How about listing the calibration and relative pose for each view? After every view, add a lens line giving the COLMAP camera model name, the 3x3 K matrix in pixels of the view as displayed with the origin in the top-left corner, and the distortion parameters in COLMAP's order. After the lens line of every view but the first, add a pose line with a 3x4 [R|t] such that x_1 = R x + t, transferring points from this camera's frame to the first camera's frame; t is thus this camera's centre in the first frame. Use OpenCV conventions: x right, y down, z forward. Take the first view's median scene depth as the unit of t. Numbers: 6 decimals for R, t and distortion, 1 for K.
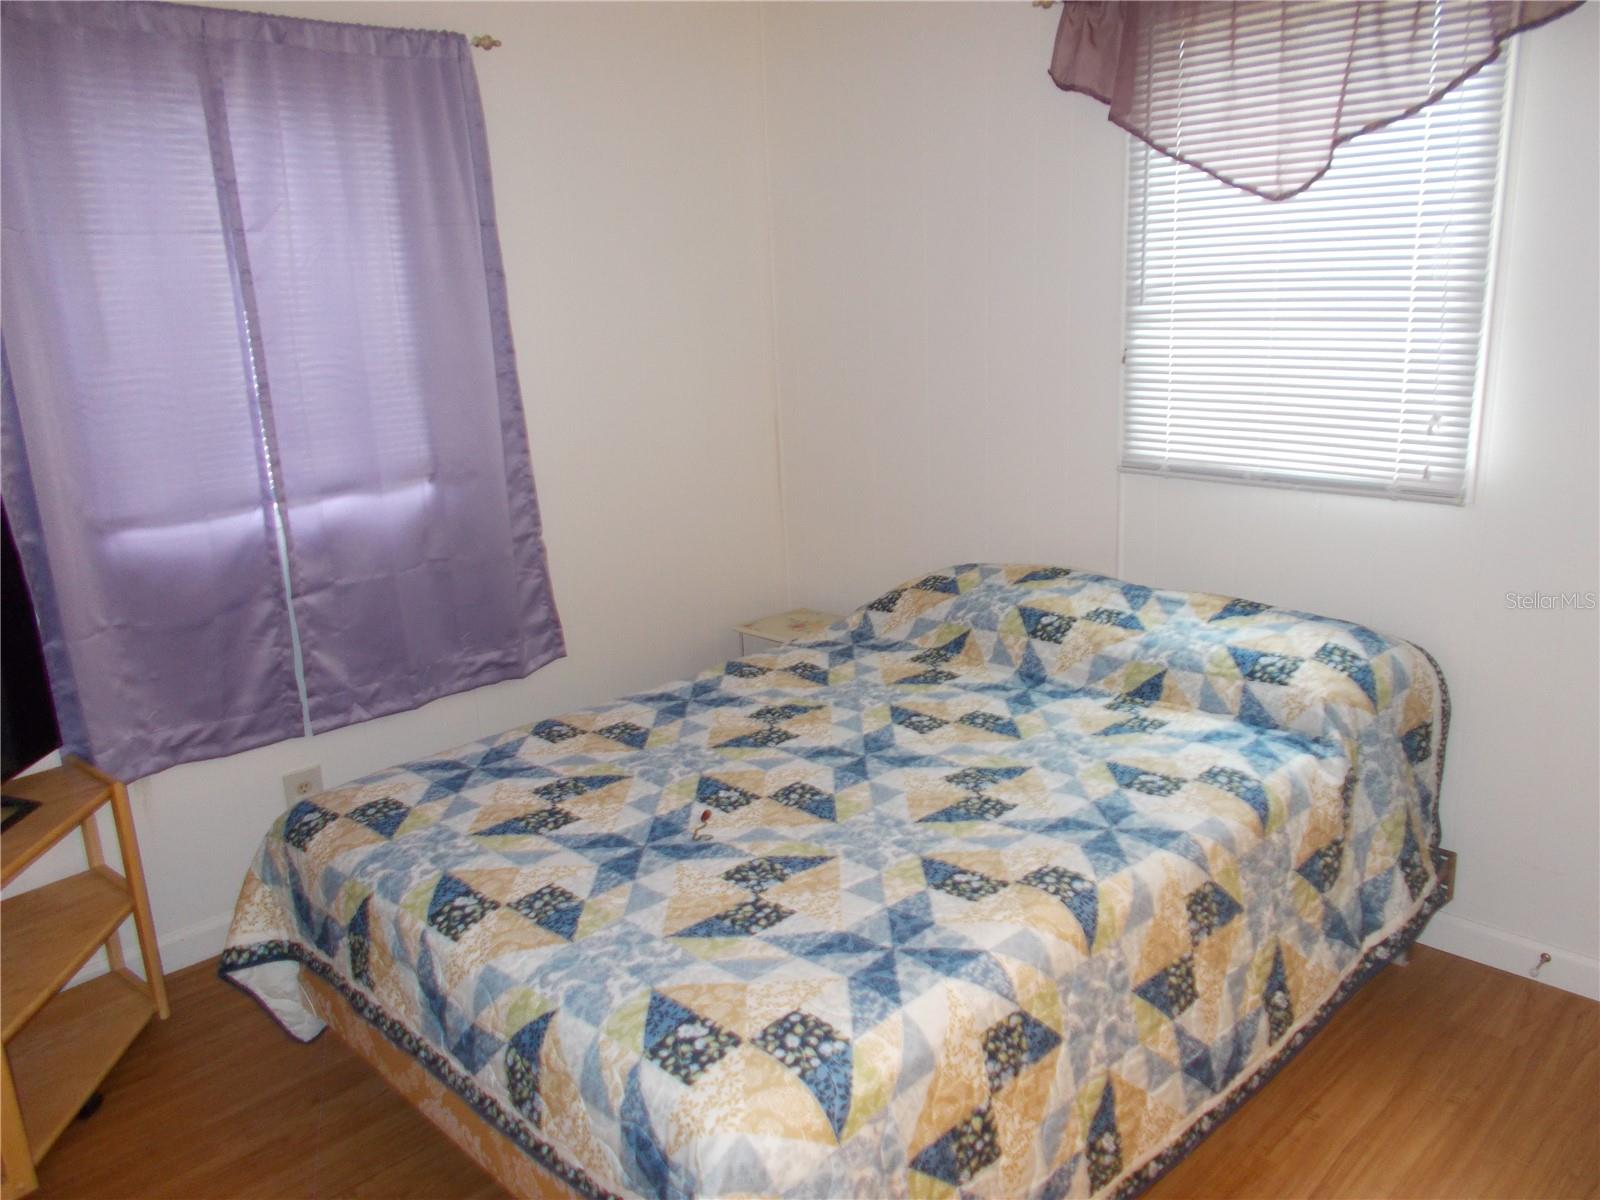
lens RADIAL K [[1236.5, 0, 813.6], [0, 1236.5, 598.5], [0, 0, 1]] dist [0.010705, -0.001702]
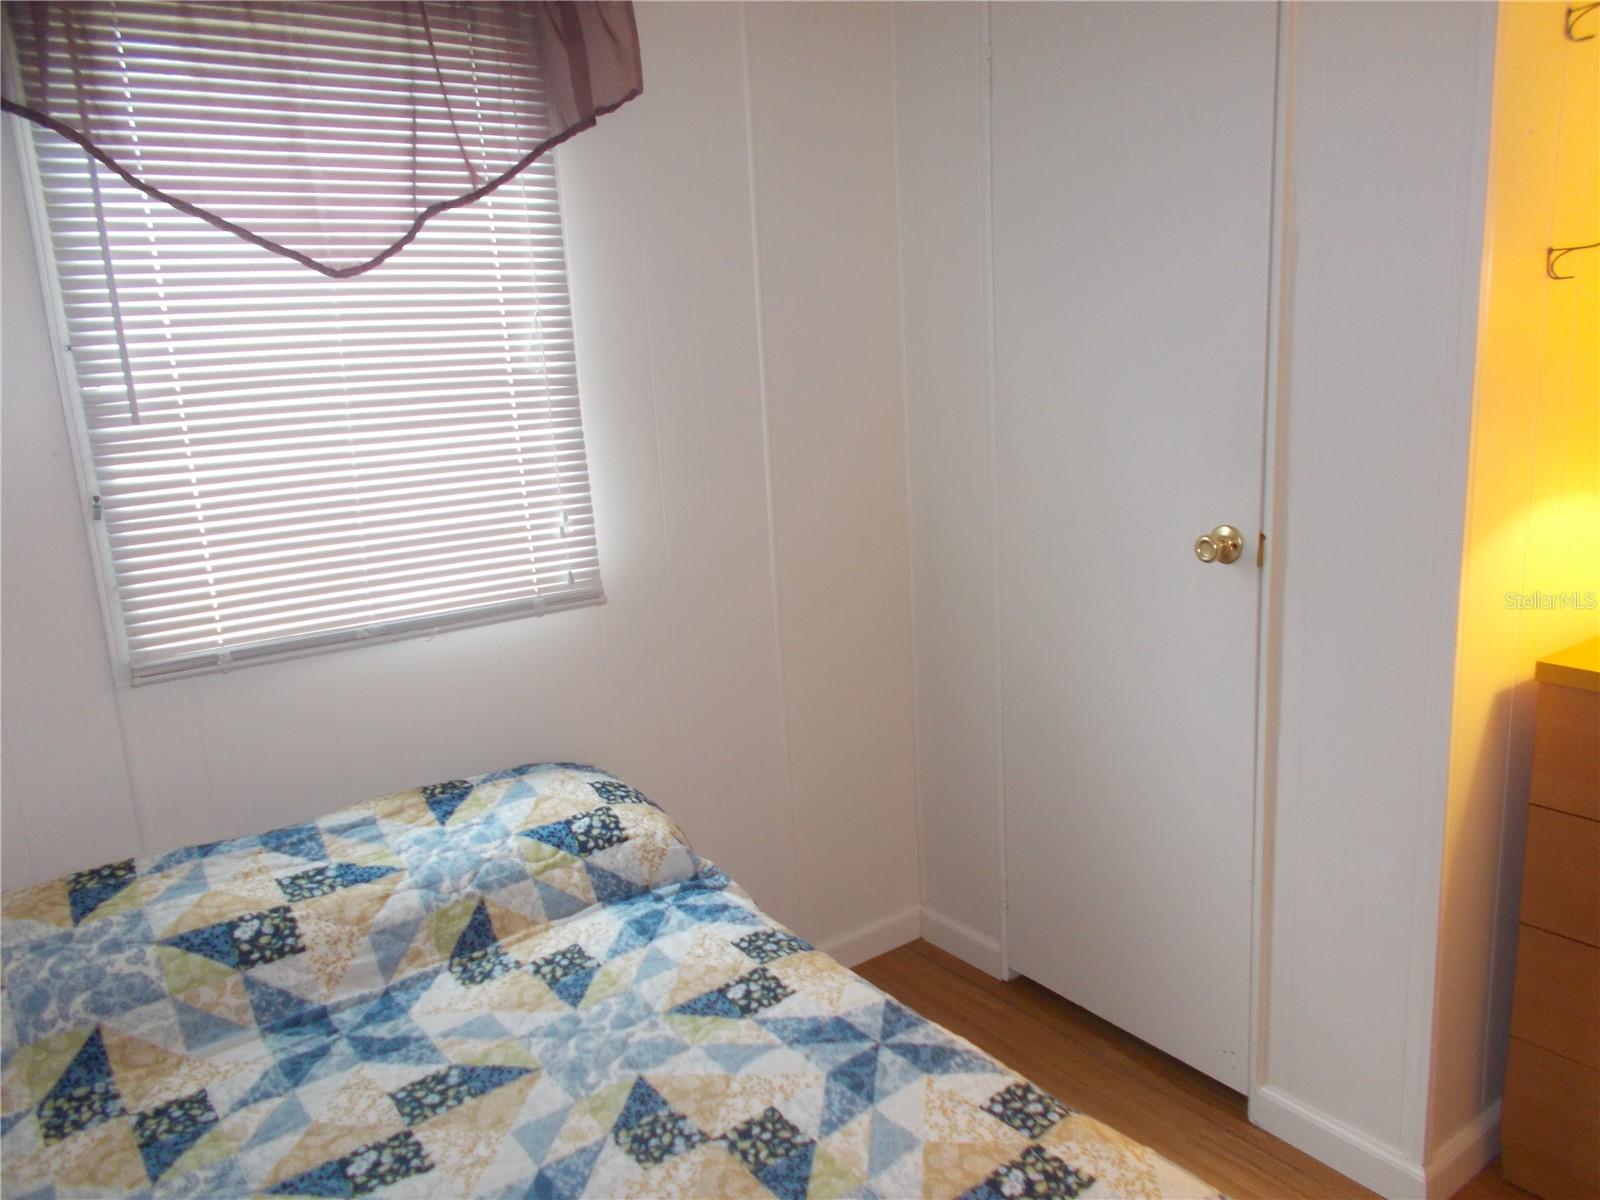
lens RADIAL K [[1236.5, 0, 813.6], [0, 1236.5, 598.5], [0, 0, 1]] dist [0.010705, -0.001702]
pose [[0.133339, -0.176467, 0.975233, -0.374636], [0.288893, 0.948207, 0.132078, -0.152108], [-0.948030, 0.264127, 0.177413, 0.652289]]
